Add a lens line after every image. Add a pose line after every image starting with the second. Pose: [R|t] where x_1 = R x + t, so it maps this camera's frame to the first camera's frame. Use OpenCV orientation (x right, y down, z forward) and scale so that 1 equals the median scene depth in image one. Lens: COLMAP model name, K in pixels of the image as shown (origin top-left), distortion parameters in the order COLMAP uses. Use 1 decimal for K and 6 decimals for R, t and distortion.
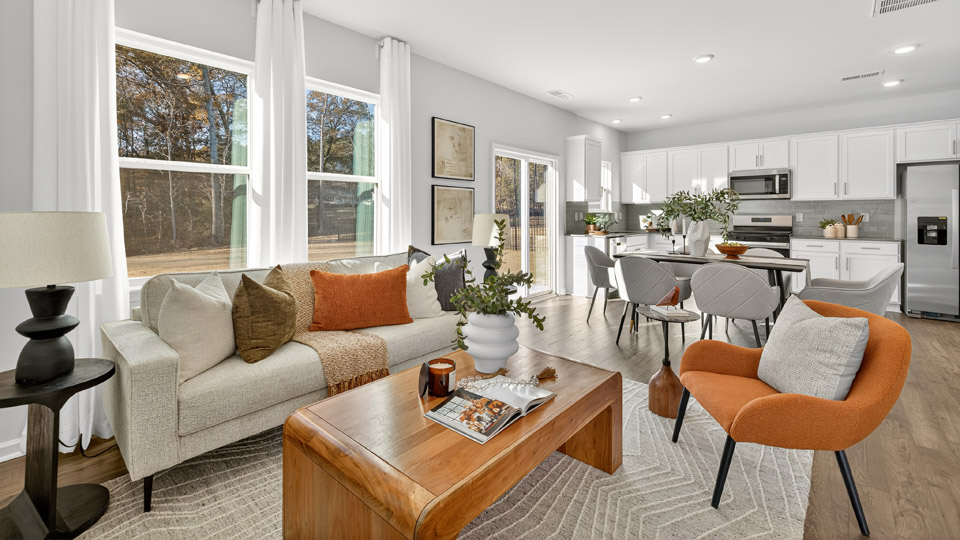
lens RADIAL K [[403.2, 0, 480.4], [0, 403.2, 212.7], [0, 0, 1]] dist [0.007112, -0.000919]
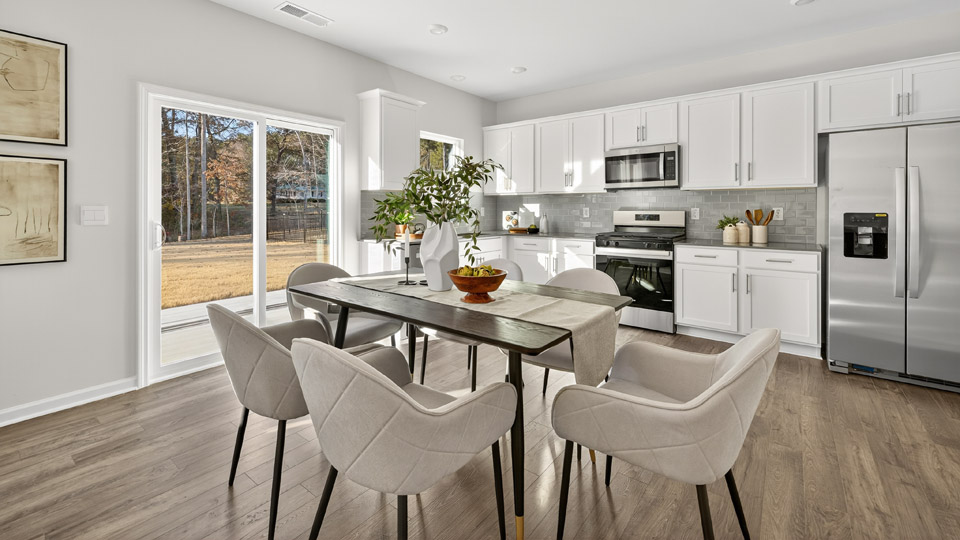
lens RADIAL K [[403.2, 0, 478.5], [0, 403.2, 210.3], [0, 0, 1]] dist [0.007112, -0.000919]
pose [[0.998039, -0.000005, 0.062598, 0.483843], [-0.000291, 0.999989, 0.004714, 0.002881], [-0.062597, -0.004722, 0.998028, 0.418431]]
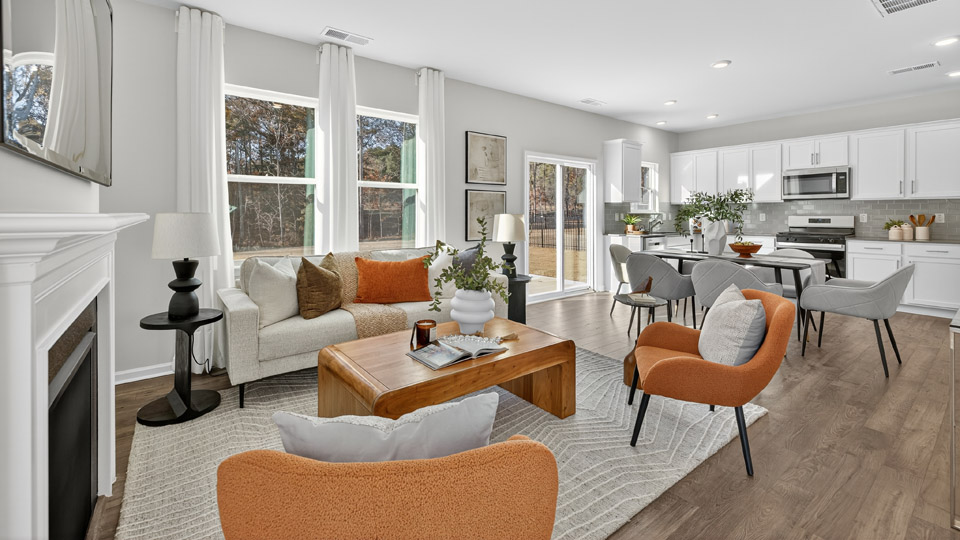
lens RADIAL K [[403.2, 0, 484.3], [0, 403.2, 217.5], [0, 0, 1]] dist [0.007112, -0.000919]
pose [[0.982666, 0.000288, -0.185387, 0.131070], [0.001292, 0.999964, 0.008401, 0.001787], [0.185382, -0.008495, 0.982630, -0.116490]]
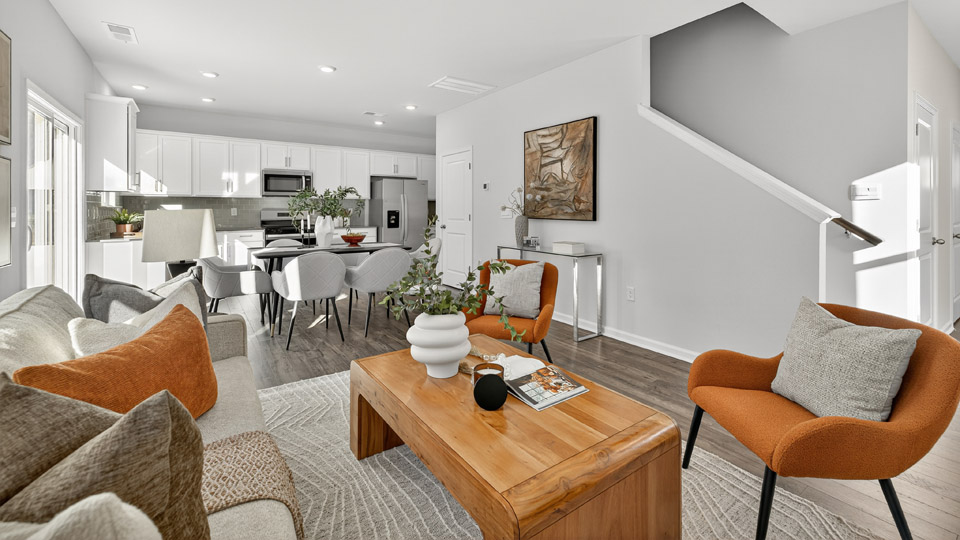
lens RADIAL K [[403.2, 0, 477.2], [0, 403.2, 211.8], [0, 0, 1]] dist [0.007112, -0.000919]
pose [[0.236261, -0.007738, 0.971659, -0.373894], [-0.002486, 0.999960, 0.008568, -0.000463], [-0.971686, -0.004440, 0.236232, 0.297425]]
